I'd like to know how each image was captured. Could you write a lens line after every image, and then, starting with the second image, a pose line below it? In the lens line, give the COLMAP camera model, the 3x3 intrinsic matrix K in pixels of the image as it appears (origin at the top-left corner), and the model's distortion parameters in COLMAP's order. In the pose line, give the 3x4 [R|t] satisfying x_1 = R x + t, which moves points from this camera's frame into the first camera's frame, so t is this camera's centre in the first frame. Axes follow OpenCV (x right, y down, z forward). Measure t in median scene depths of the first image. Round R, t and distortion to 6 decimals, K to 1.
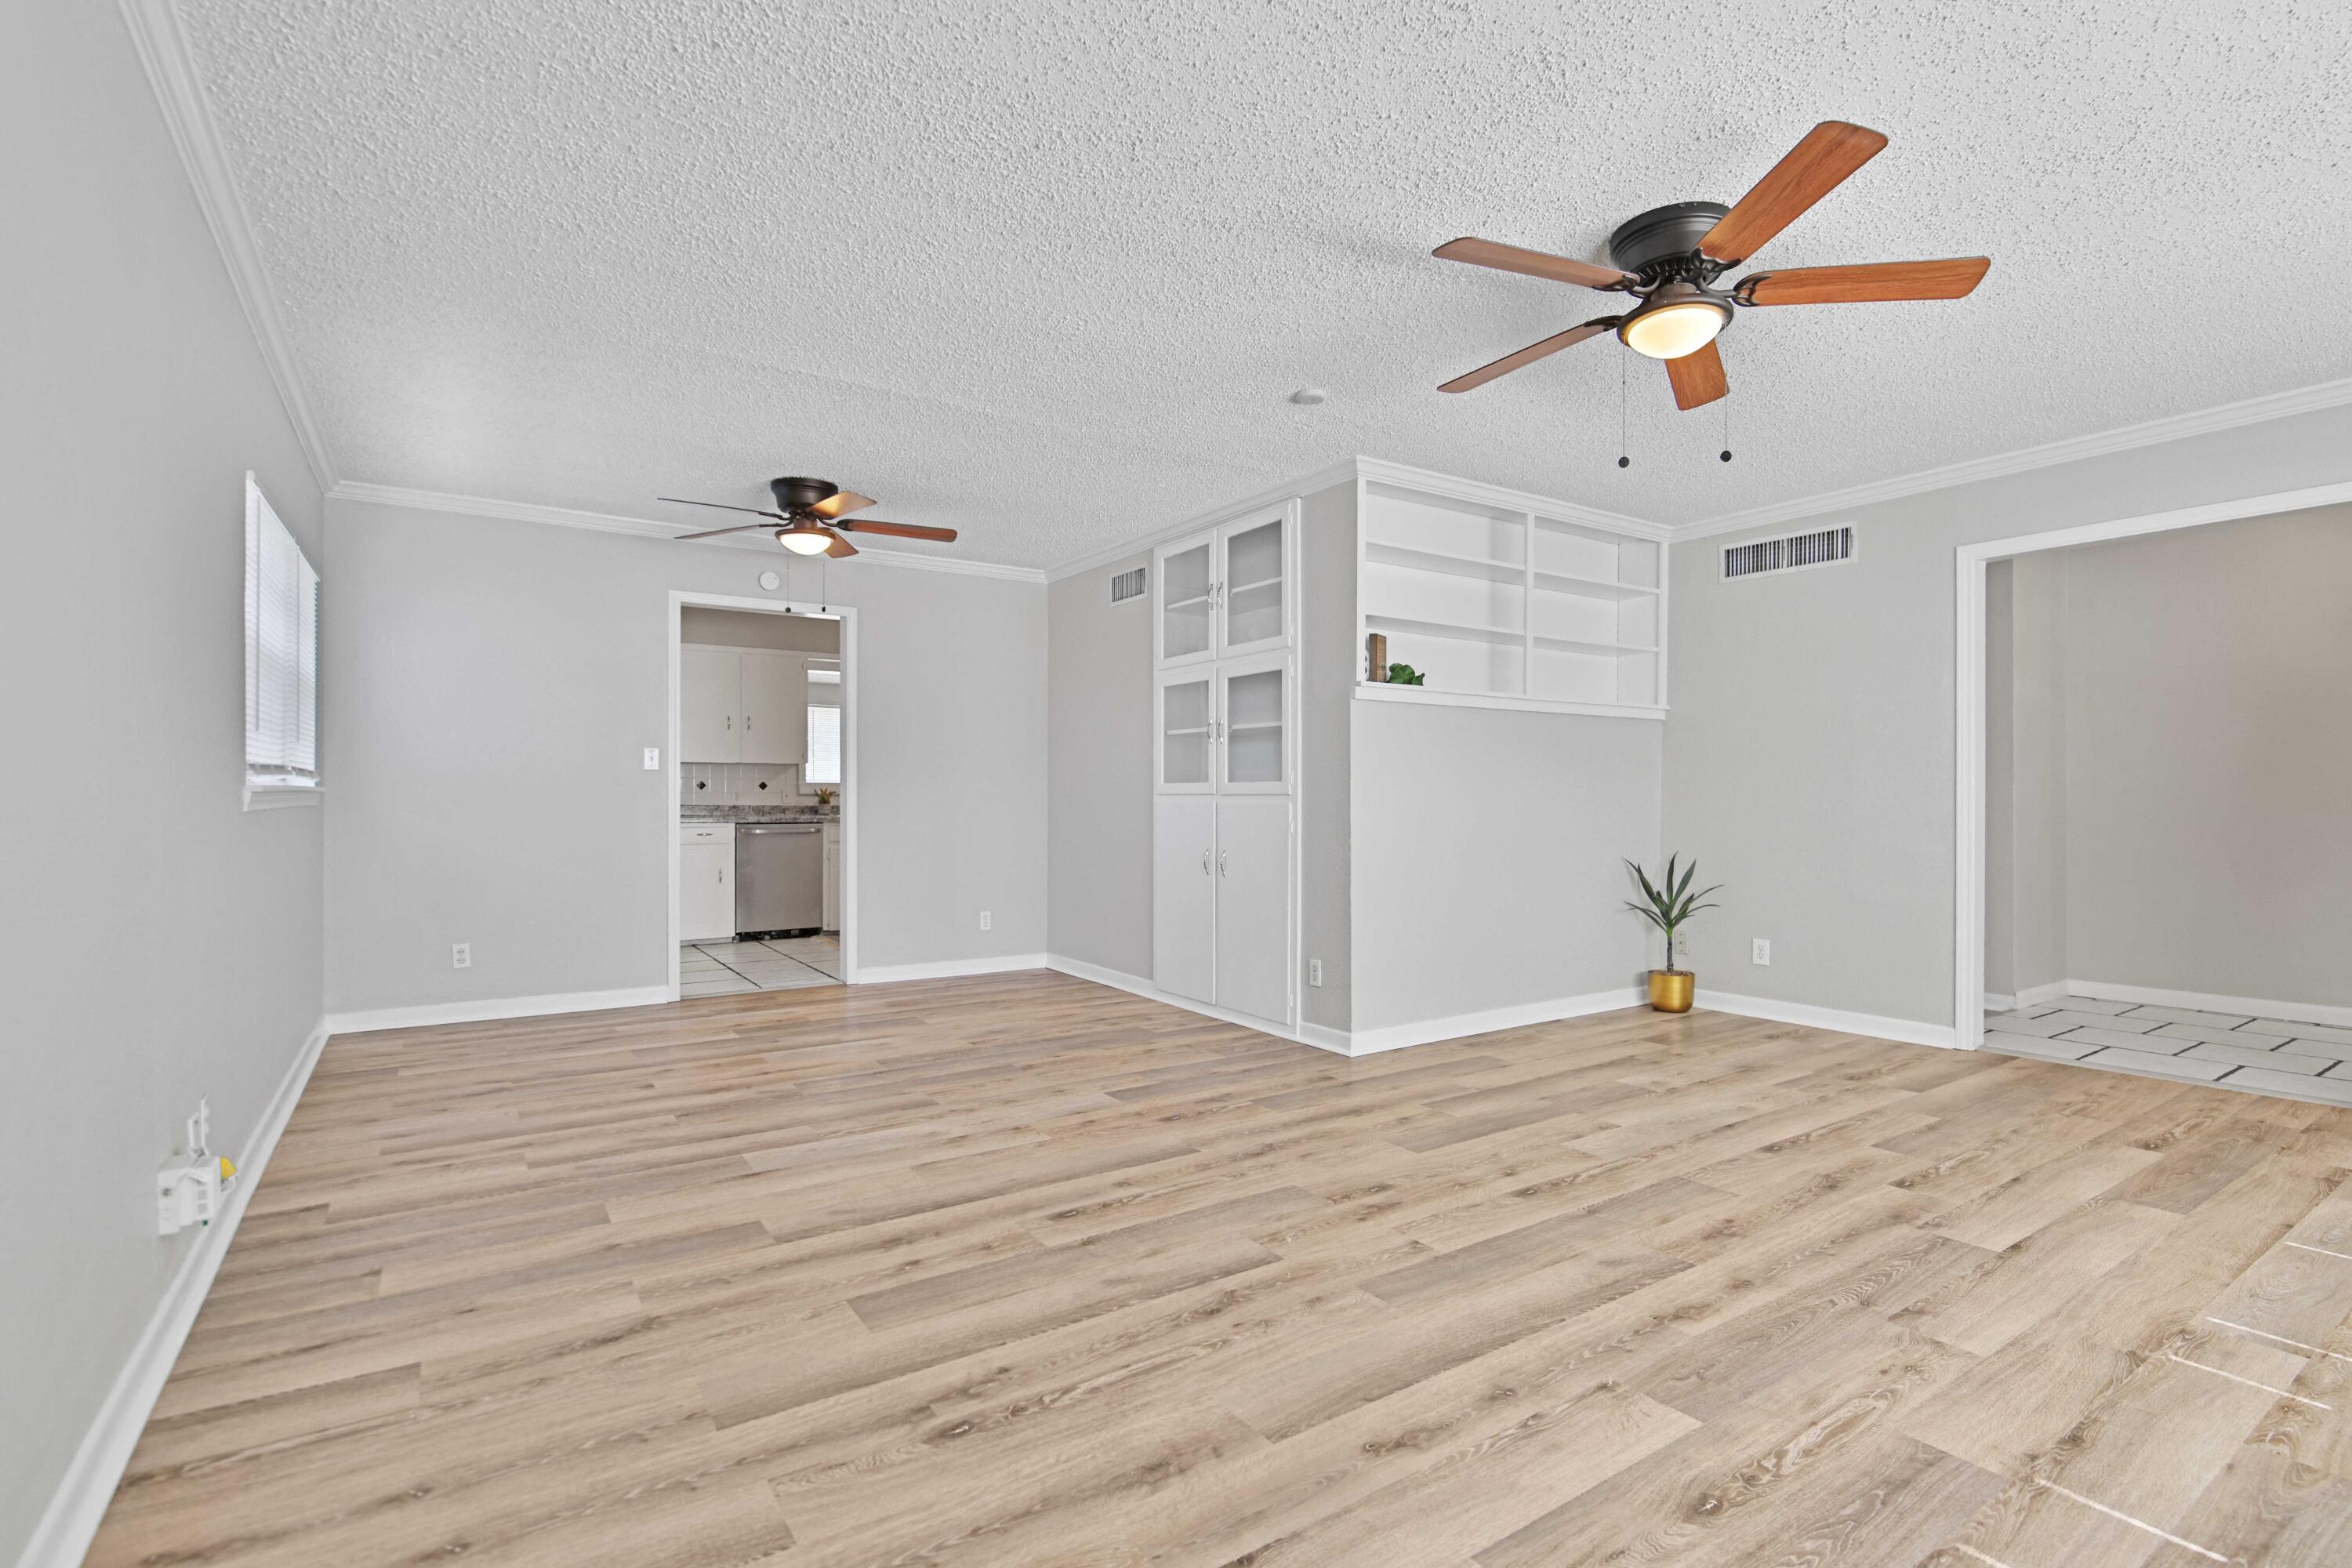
lens RADIAL K [[1111.1, 0, 1193.1], [0, 1111.1, 791.3], [0, 0, 1]] dist [-0.006429, -0.005761]
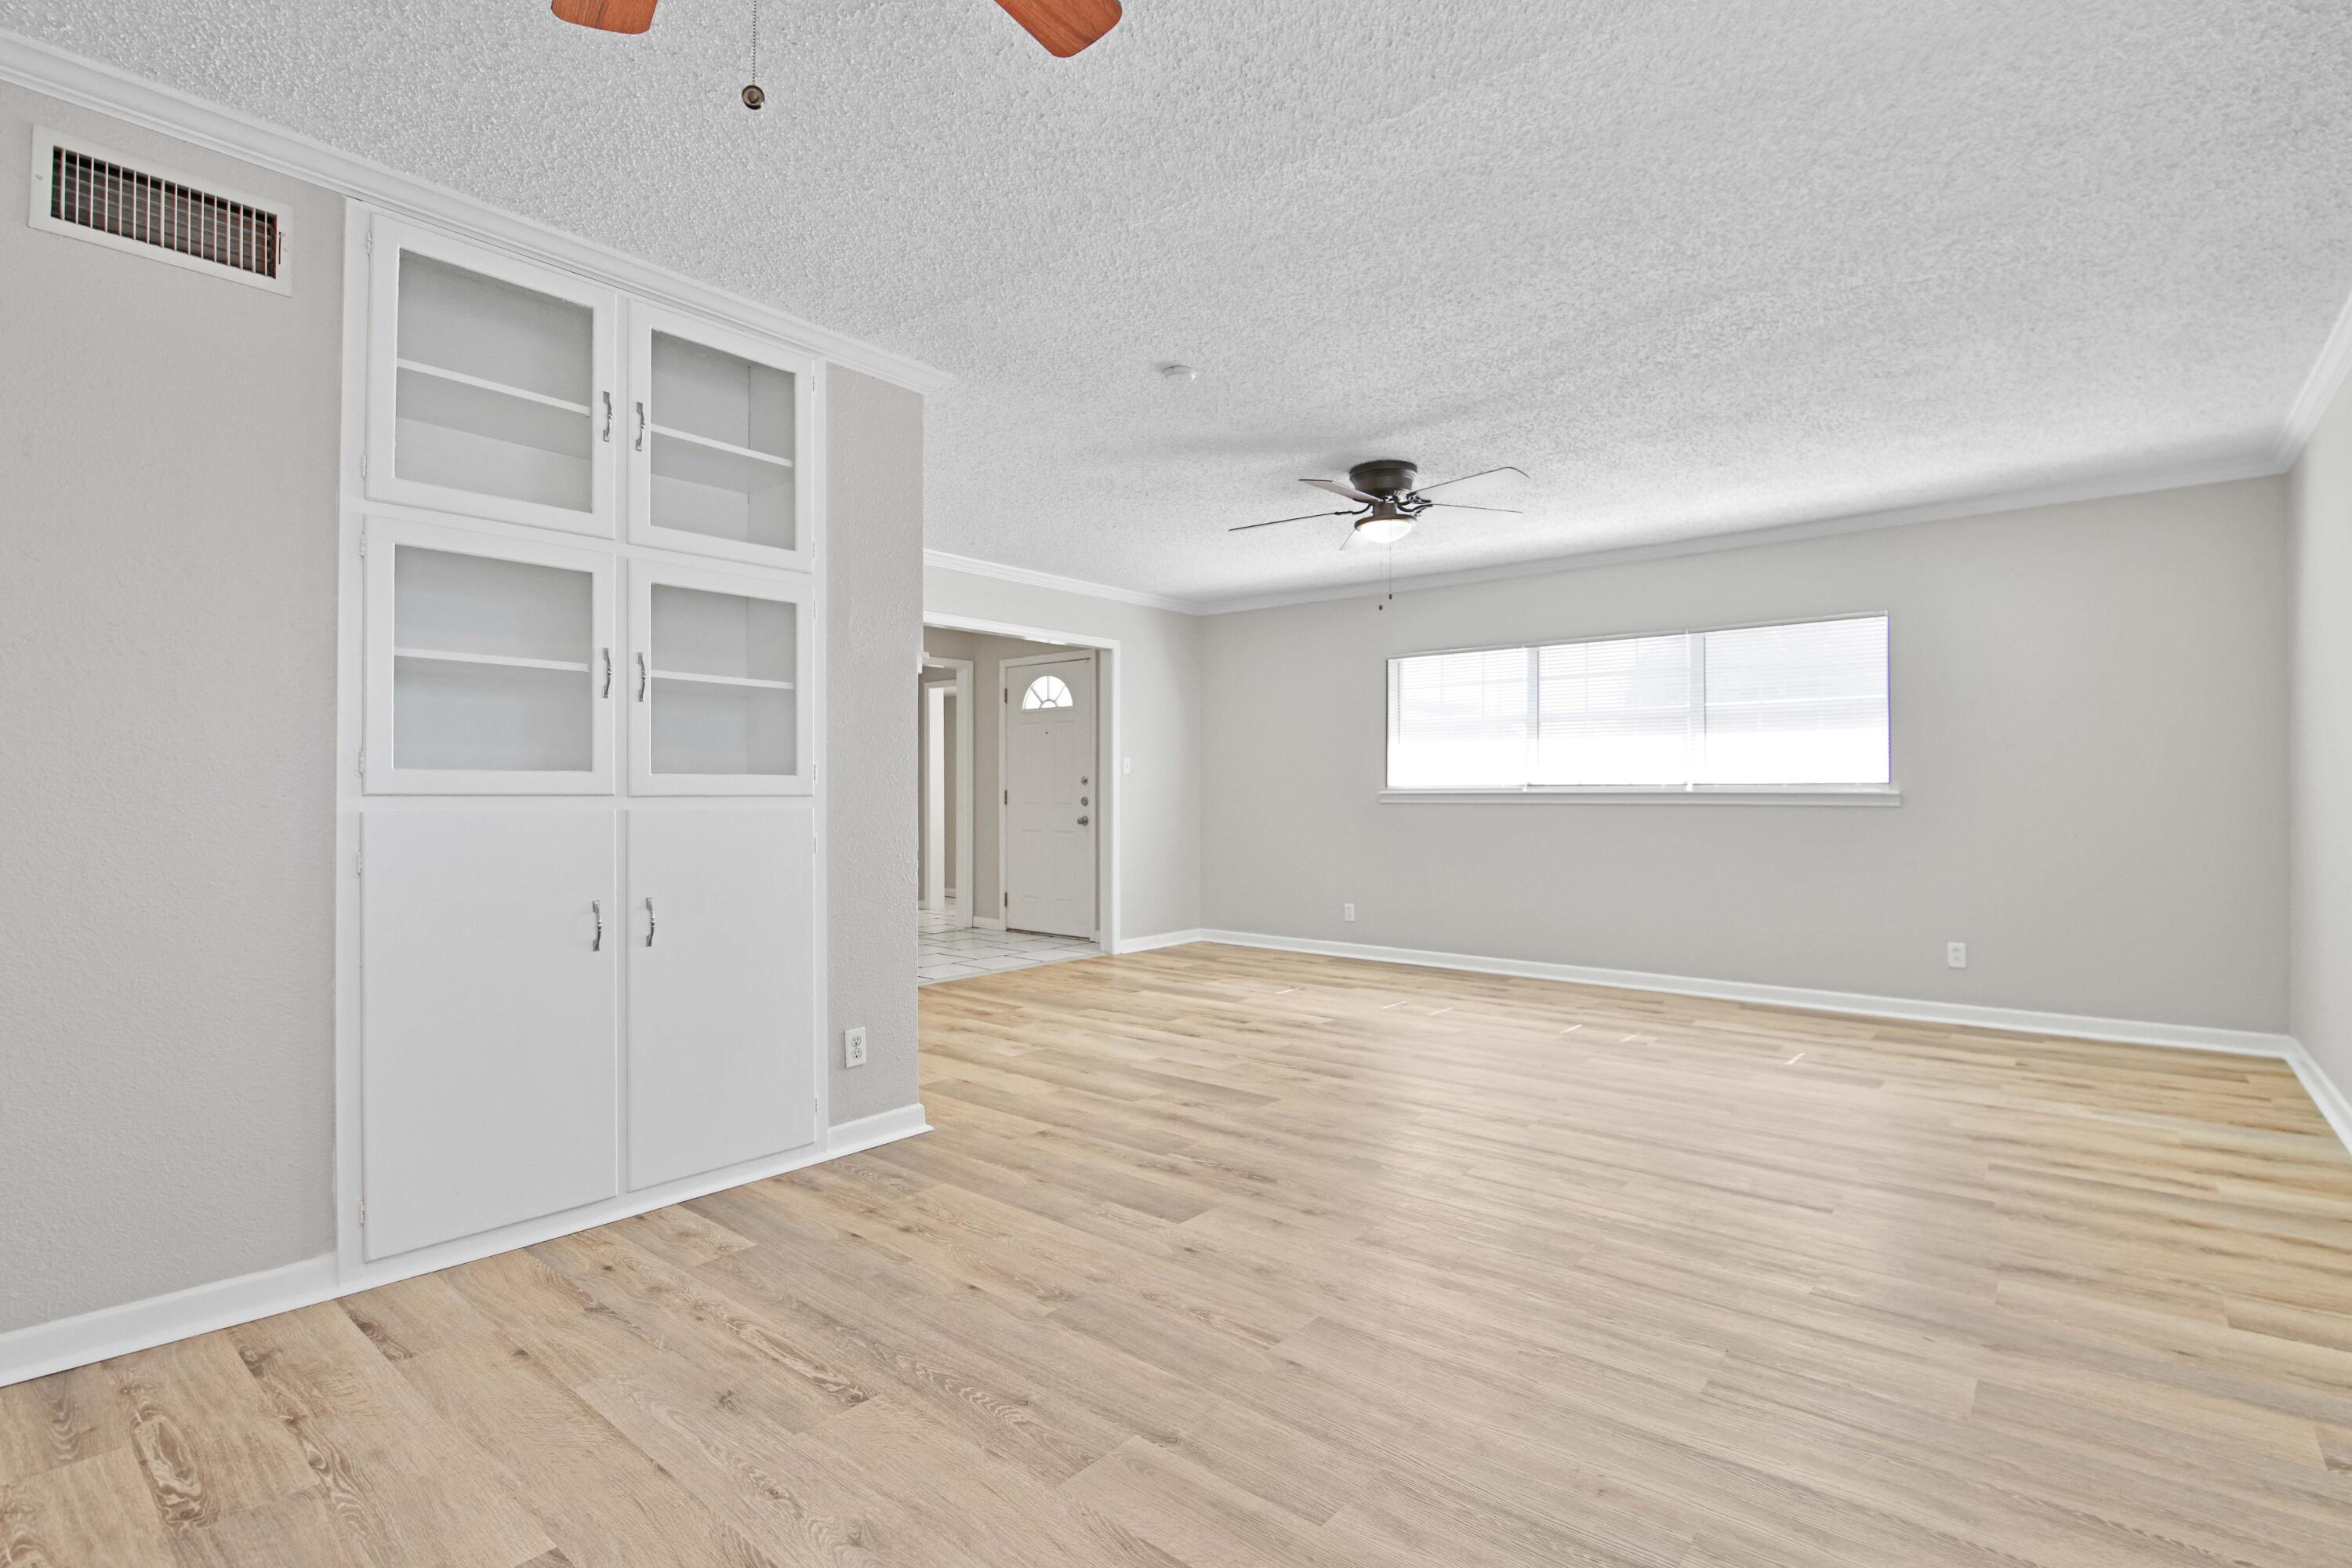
lens RADIAL K [[1111.1, 0, 1185.8], [0, 1111.1, 789.3], [0, 0, 1]] dist [-0.006429, -0.005761]
pose [[-0.286437, 0.004184, 0.958090, -0.753873], [-0.004445, 0.999974, -0.005696, 0.002240], [-0.958089, -0.005890, -0.286411, 1.200305]]
